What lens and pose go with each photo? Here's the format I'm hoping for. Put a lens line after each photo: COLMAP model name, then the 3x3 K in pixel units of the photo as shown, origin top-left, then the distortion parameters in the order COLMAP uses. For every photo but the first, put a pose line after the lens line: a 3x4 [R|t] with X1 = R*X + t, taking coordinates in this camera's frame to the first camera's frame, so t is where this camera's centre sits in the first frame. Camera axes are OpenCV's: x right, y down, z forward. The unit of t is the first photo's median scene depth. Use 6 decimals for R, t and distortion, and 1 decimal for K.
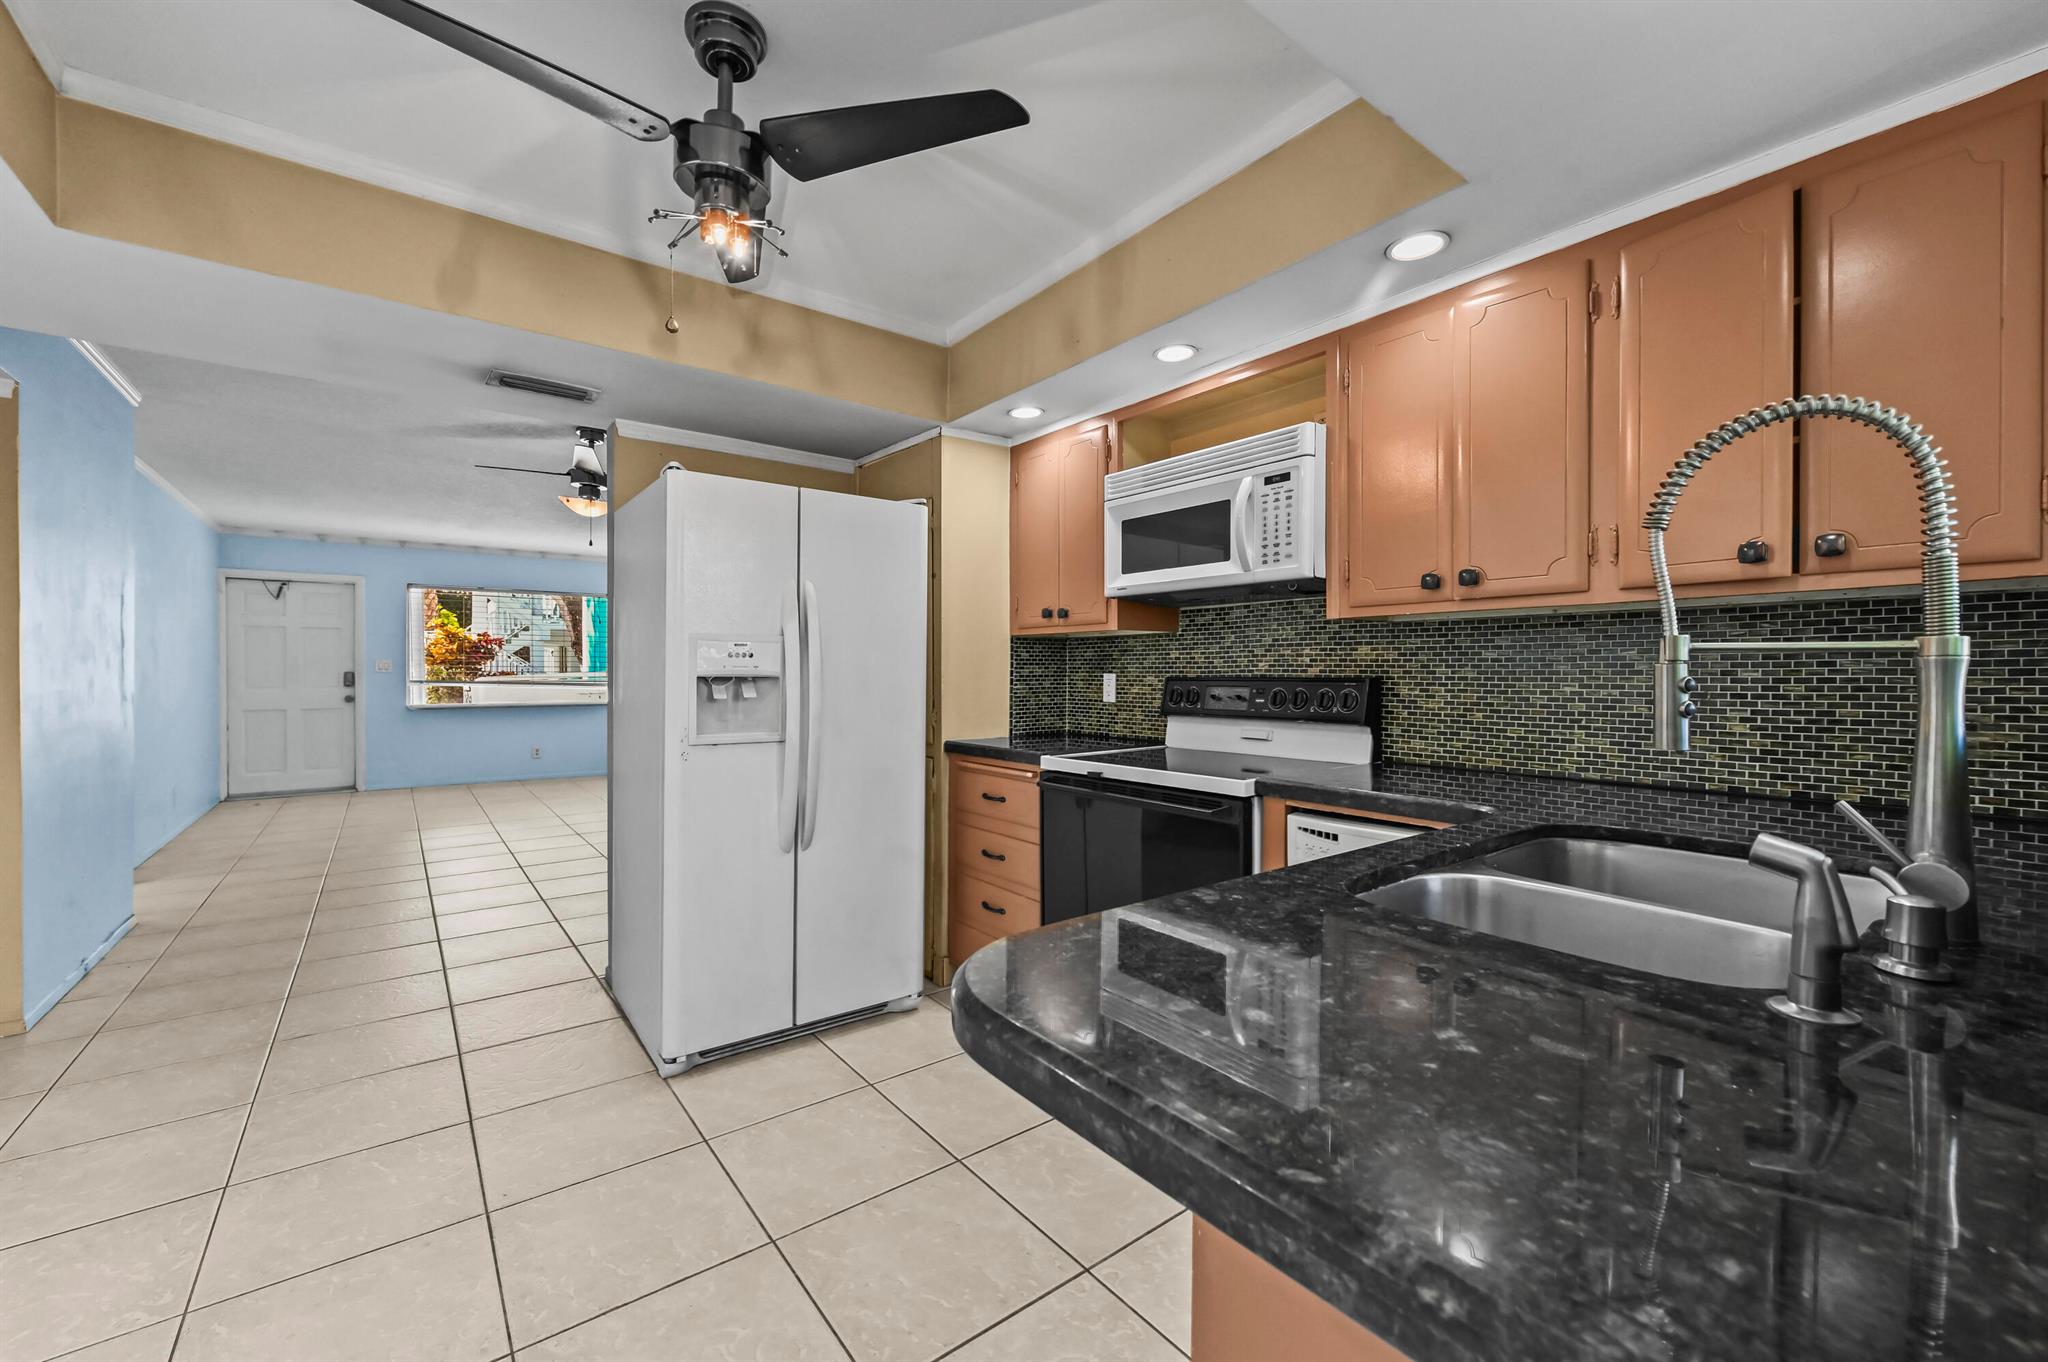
lens RADIAL K [[821.7, 0, 1035.1], [0, 821.7, 674.0], [0, 0, 1]] dist [0.002826, -0.000552]
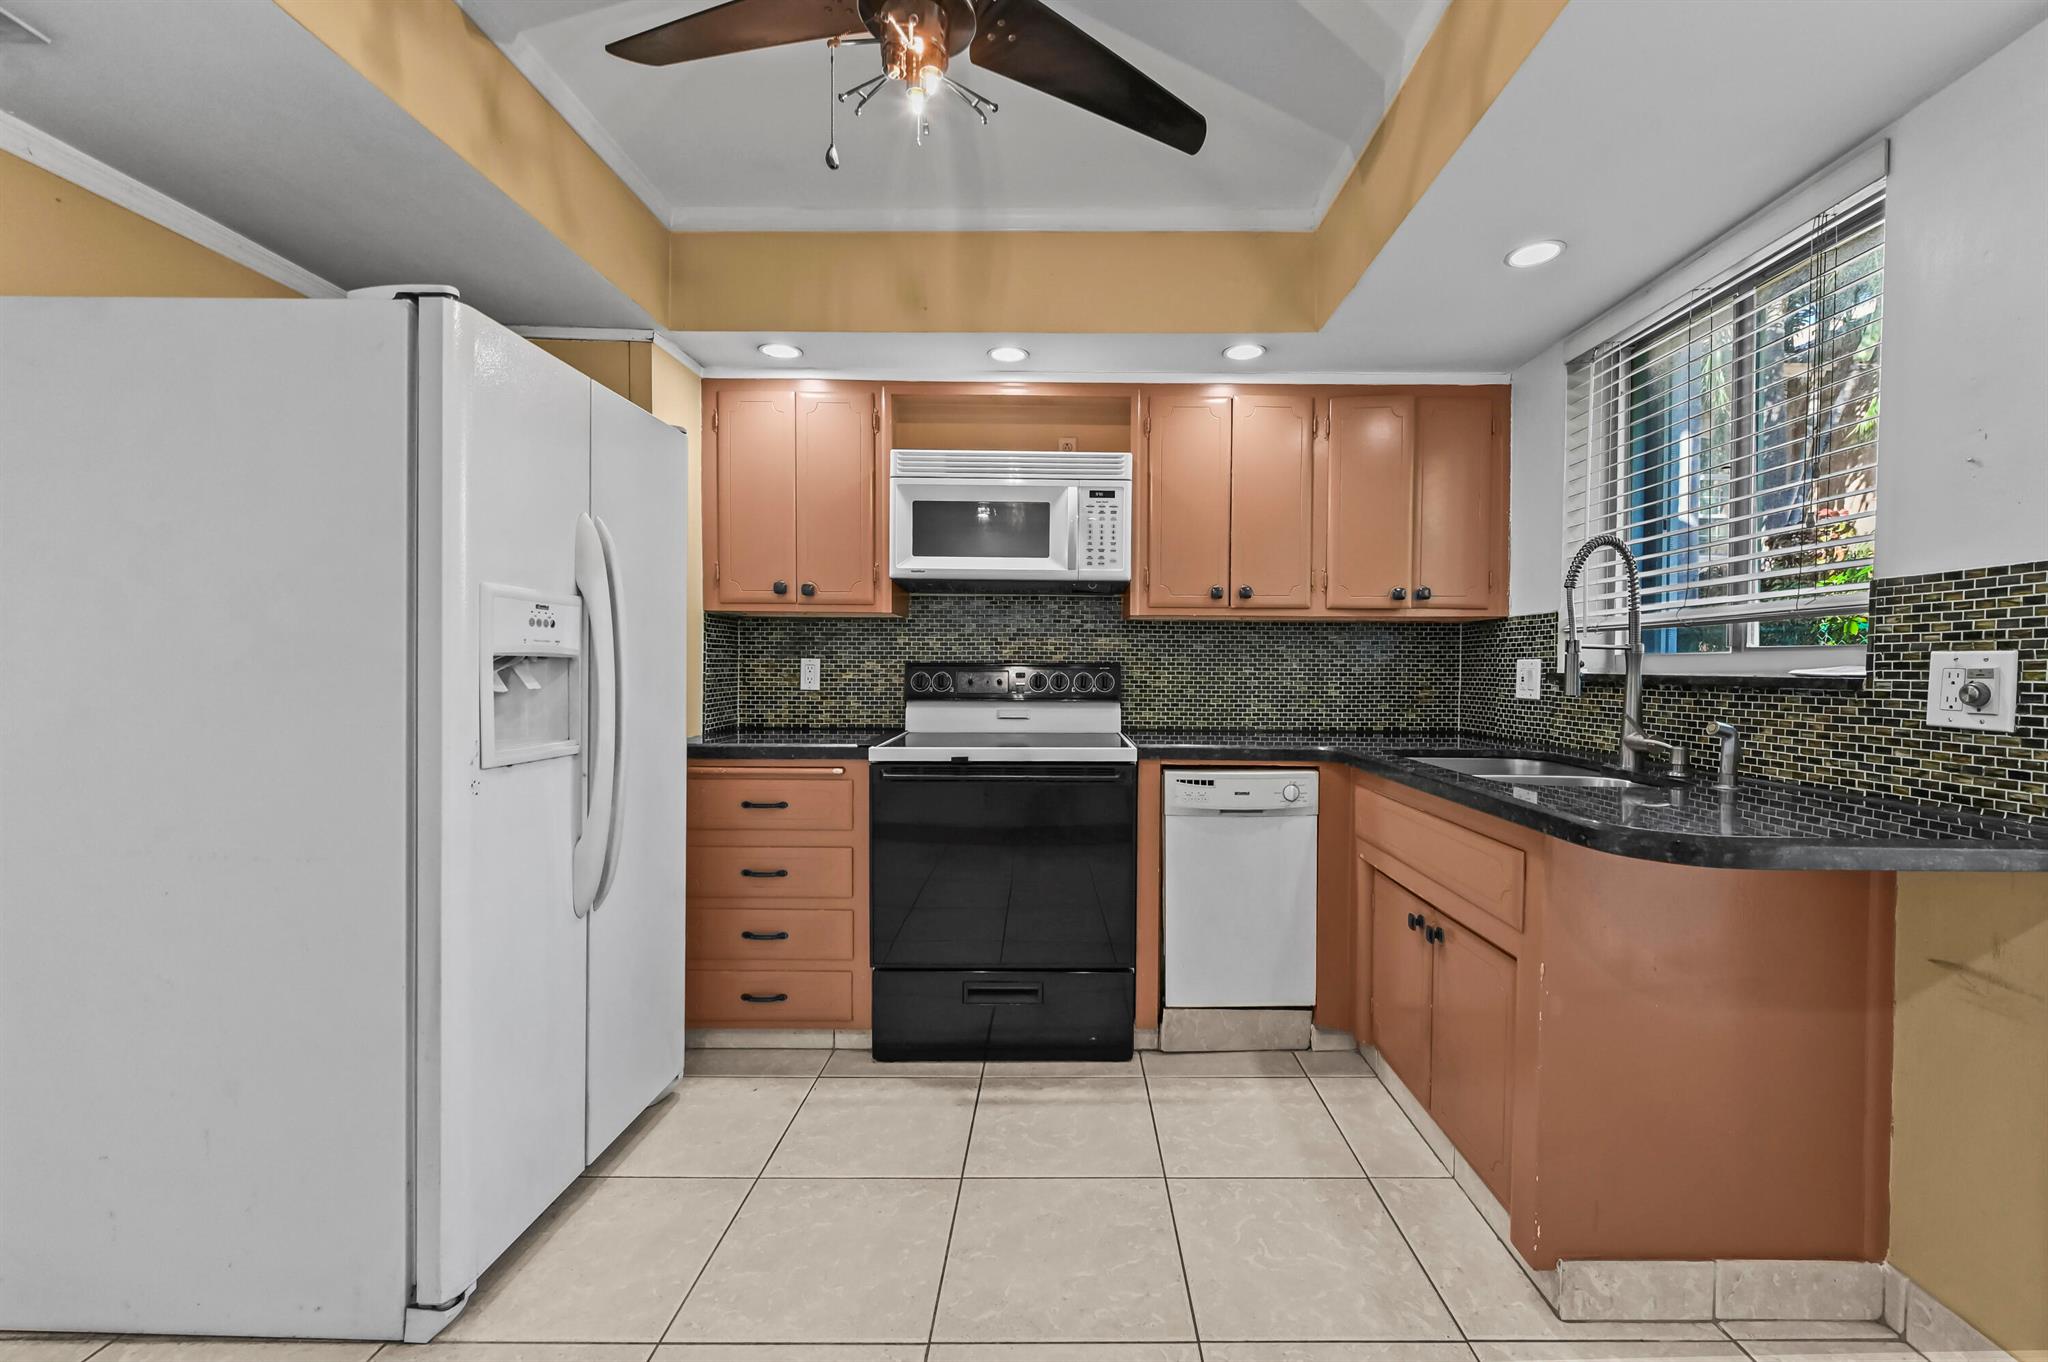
lens RADIAL K [[821.7, 0, 1092.0], [0, 821.7, 681.6], [0, 0, 1]] dist [0.002826, -0.000552]
pose [[0.608296, -0.012792, 0.793607, -0.610498], [-0.004076, 0.999807, 0.019240, 0.008501], [-0.793699, -0.014939, 0.608127, 0.268930]]
